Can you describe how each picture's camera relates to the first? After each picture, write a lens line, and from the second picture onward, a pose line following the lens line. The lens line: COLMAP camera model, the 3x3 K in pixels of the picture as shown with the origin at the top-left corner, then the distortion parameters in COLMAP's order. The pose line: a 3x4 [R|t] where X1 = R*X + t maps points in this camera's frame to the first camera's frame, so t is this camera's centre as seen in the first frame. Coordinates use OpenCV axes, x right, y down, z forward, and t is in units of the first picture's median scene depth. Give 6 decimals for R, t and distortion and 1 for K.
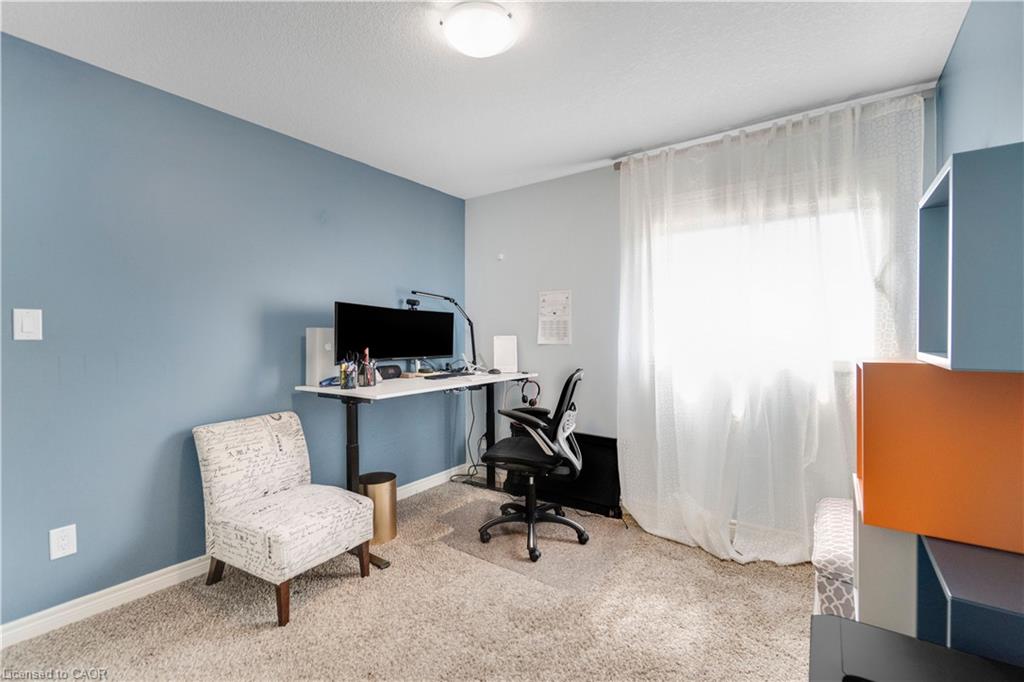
lens RADIAL K [[445.2, 0, 515.7], [0, 445.2, 341.8], [0, 0, 1]] dist [-0.003012, -0.000116]
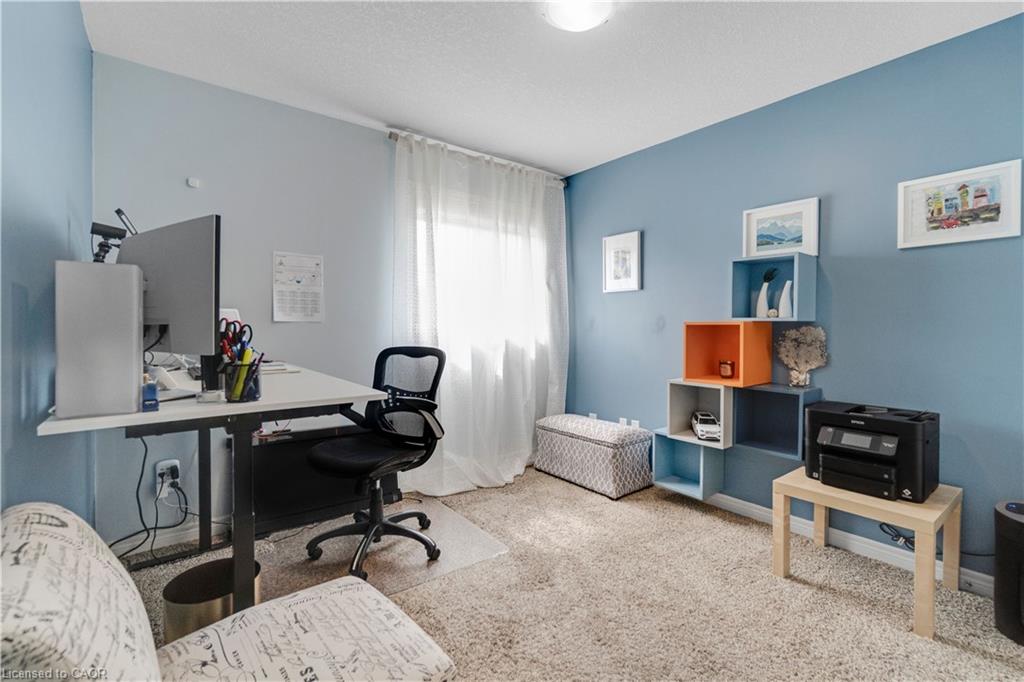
lens RADIAL K [[445.2, 0, 515.6], [0, 445.2, 330.9], [0, 0, 1]] dist [-0.003012, -0.000116]
pose [[0.292844, -0.008796, 0.956120, -0.701922], [0.007388, 0.999949, 0.006936, 0.024201], [-0.956132, 0.005032, 0.292894, 0.531647]]
